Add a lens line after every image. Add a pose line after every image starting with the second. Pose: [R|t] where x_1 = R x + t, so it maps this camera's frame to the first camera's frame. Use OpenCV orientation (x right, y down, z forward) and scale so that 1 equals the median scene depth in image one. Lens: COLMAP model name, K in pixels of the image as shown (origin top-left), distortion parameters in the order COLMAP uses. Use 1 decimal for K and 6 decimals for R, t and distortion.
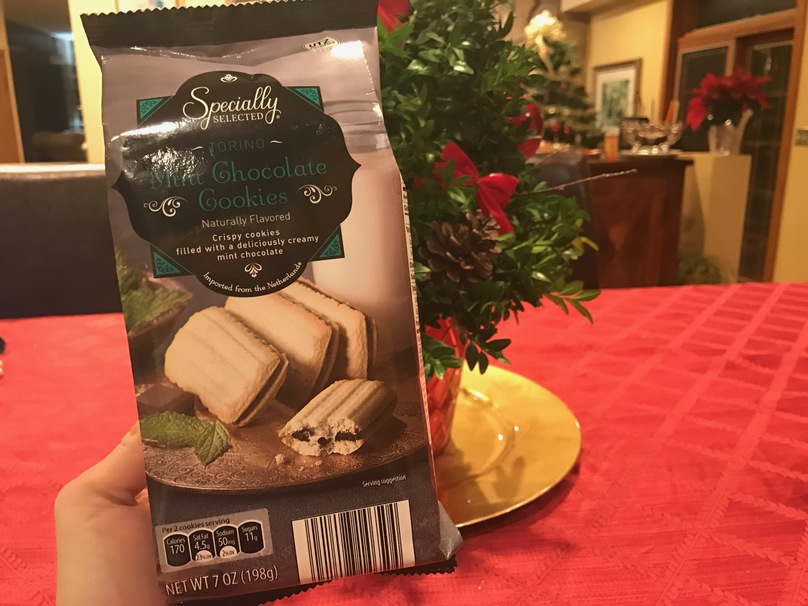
lens RADIAL K [[657.6, 0, 404.0], [0, 657.6, 303.0], [0, 0, 1]] dist [-0.001651, 0.005012]
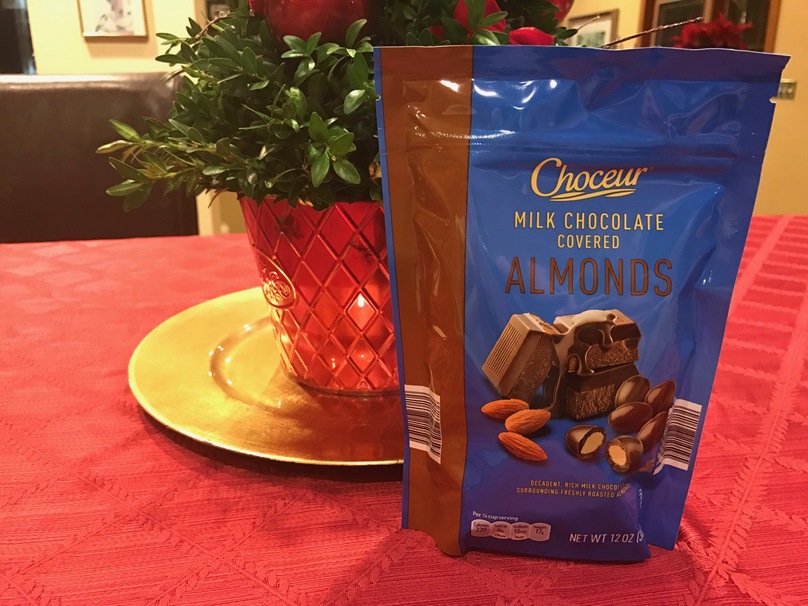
lens RADIAL K [[661.7, 0, 404.0], [0, 661.7, 303.0], [0, 0, 1]] dist [0.003275, -0.010509]
pose [[0.999023, -0.002042, 0.044156, -0.035311], [-0.000616, 0.998193, 0.060089, 0.067458], [-0.044199, -0.060058, 0.997216, 0.118106]]
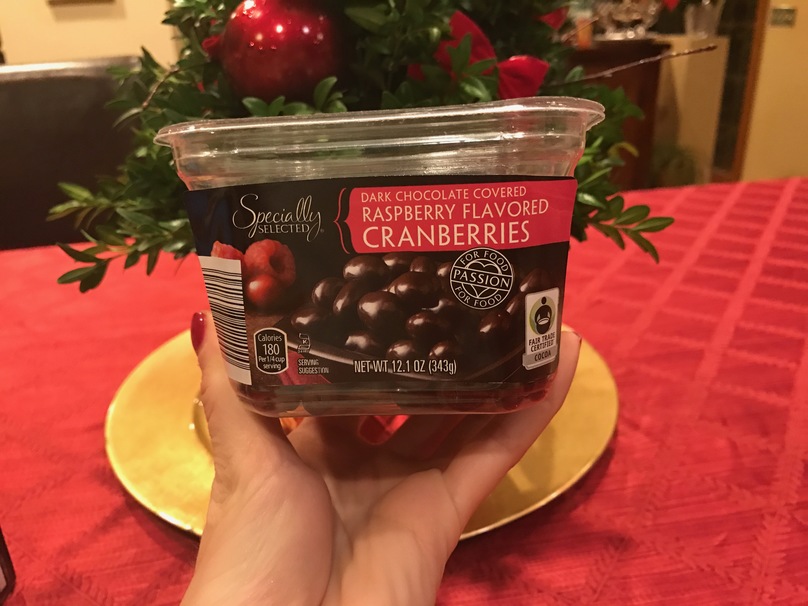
lens RADIAL K [[666.4, 0, 401.6], [0, 666.4, 301.0], [0, 0, 1]] dist [-0.006353, -0.002918]
pose [[0.997687, -0.049246, 0.046847, -0.026100], [0.042169, 0.989026, 0.141595, -0.027978], [-0.053306, -0.139292, 0.988816, 0.171944]]
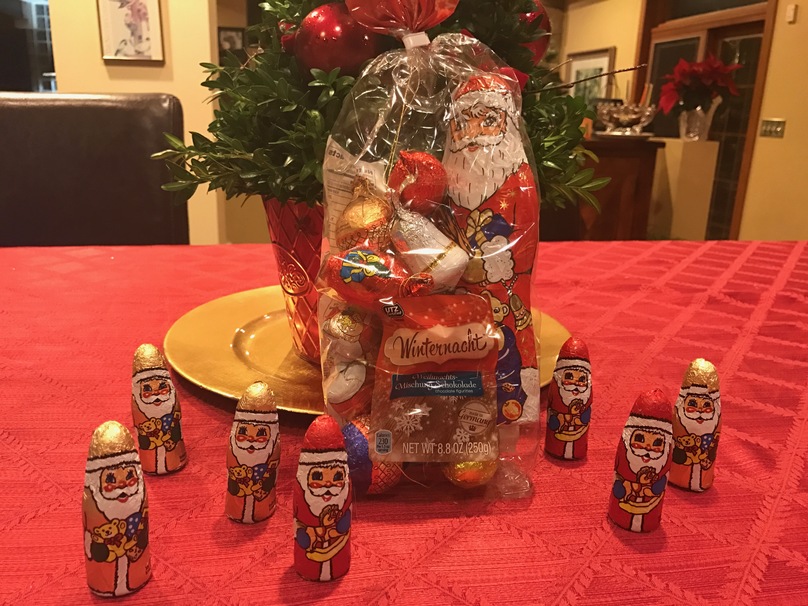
lens RADIAL K [[652.9, 0, 407.9], [0, 652.9, 305.9], [0, 0, 1]] dist [0.002275, 0.000039]
pose [[0.998202, 0.024817, 0.054566, -0.039153], [-0.026318, 0.999290, 0.026971, 0.100488], [-0.053857, -0.028359, 0.998146, 0.005234]]
